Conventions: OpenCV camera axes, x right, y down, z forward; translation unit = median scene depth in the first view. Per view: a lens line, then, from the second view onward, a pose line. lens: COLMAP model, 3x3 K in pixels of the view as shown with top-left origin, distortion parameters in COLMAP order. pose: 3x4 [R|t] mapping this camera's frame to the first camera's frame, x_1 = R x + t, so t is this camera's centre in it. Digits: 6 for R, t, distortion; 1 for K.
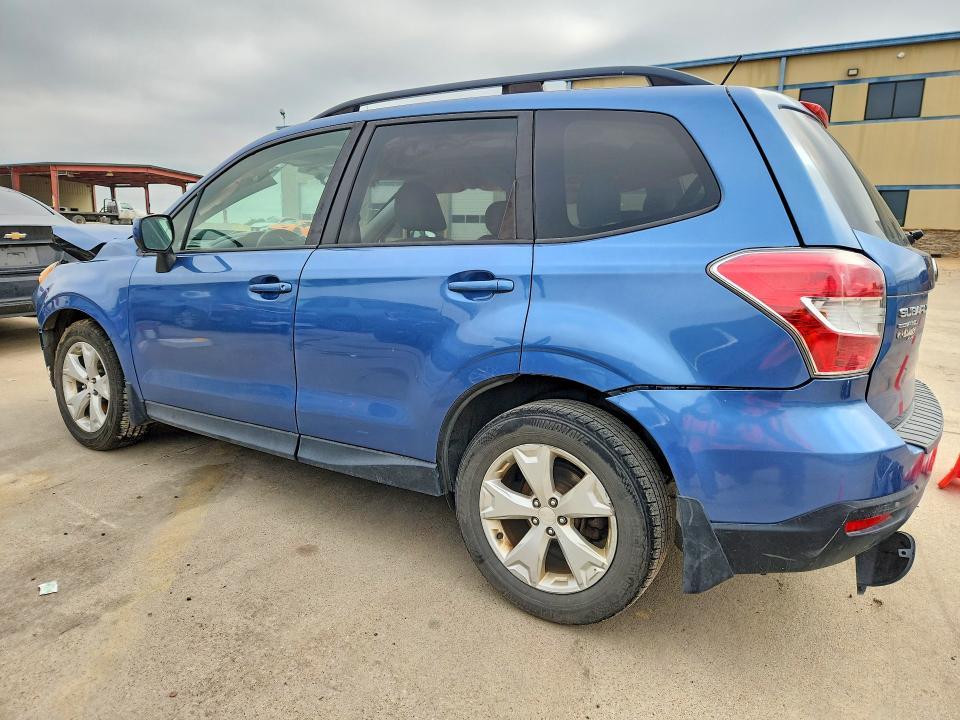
lens RADIAL K [[745.5, 0, 483.9], [0, 745.5, 359.3], [0, 0, 1]] dist [0.001115, 0.001641]
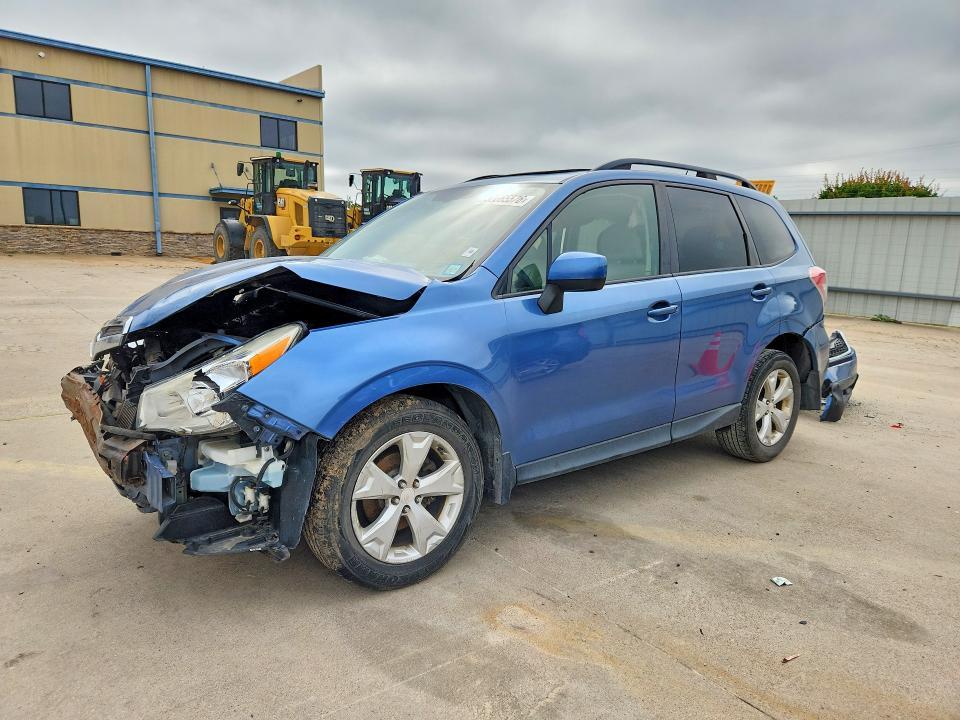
lens RADIAL K [[758.3, 0, 480.0], [0, 758.3, 360.0], [0, 0, 1]] dist [0.011986, 0.002079]
pose [[0.201732, -0.160632, 0.966179, -1.316900], [0.145753, 0.980399, 0.132563, -0.190283], [-0.968535, 0.114082, 0.221191, 0.860247]]
